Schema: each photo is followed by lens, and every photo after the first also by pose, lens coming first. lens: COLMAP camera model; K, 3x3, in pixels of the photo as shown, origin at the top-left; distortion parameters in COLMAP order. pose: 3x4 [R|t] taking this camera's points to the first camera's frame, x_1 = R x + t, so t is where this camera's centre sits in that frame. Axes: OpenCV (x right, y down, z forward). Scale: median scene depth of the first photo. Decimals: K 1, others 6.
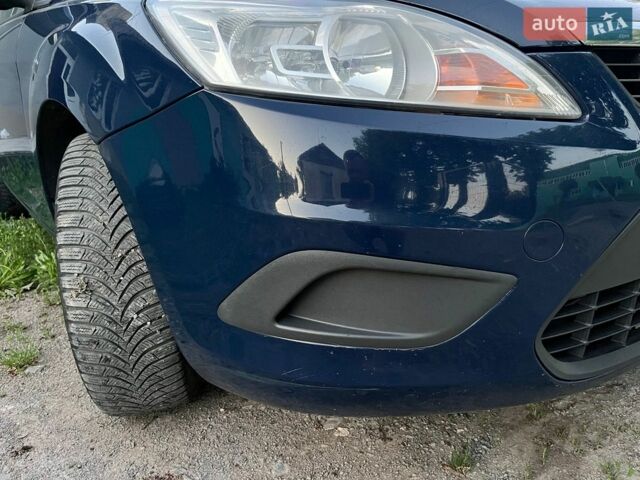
lens RADIAL K [[497.8, 0, 319.3], [0, 497.8, 244.5], [0, 0, 1]] dist [0.095759, -0.140067]
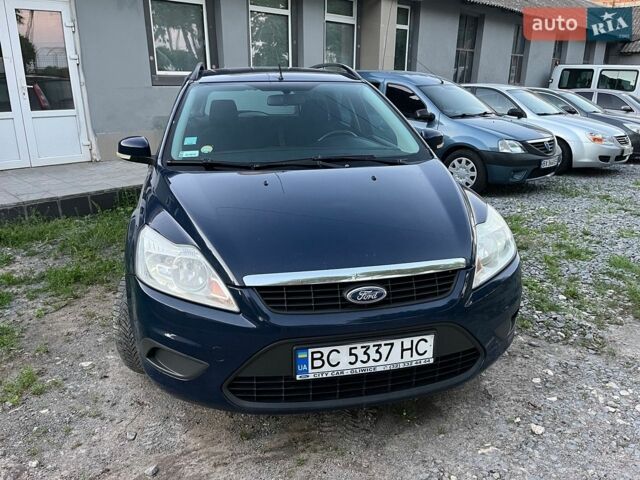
lens RADIAL K [[497.8, 0, 319.3], [0, 497.8, 244.5], [0, 0, 1]] dist [0.095759, -0.140067]
pose [[0.897260, 0.163302, -0.410192, 1.461485], [-0.151224, 0.986555, 0.061970, -0.625653], [0.414797, 0.006428, 0.909891, -0.945712]]
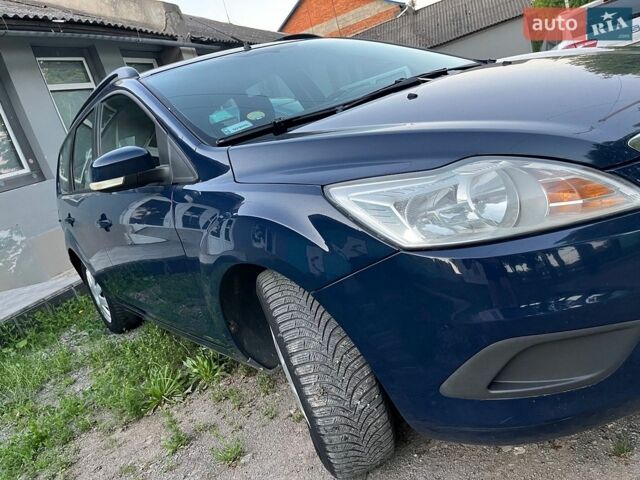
lens RADIAL K [[497.8, 0, 319.3], [0, 497.8, 244.5], [0, 0, 1]] dist [0.095759, -0.140067]
pose [[0.962179, -0.265702, -0.060115, -0.271851], [0.262250, 0.963159, -0.059579, -0.220548], [0.073730, 0.041560, 0.996412, -0.395825]]
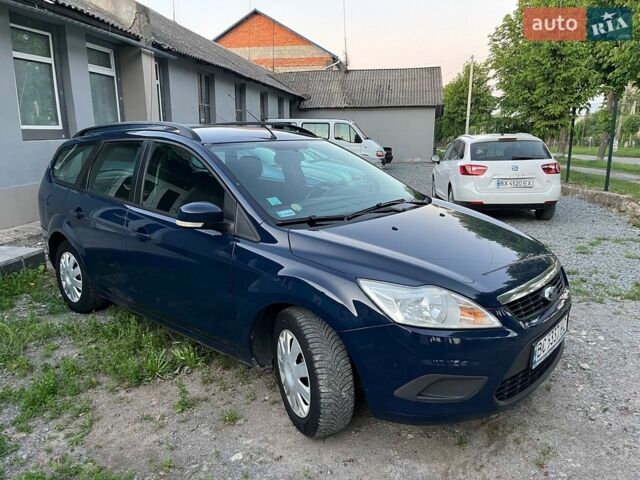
lens RADIAL K [[497.8, 0, 319.3], [0, 497.8, 244.5], [0, 0, 1]] dist [0.095759, -0.140067]
pose [[0.982387, -0.021219, 0.185651, -0.950594], [0.033858, 0.997299, -0.065175, -0.457332], [-0.183767, 0.070313, 0.980452, -1.550311]]
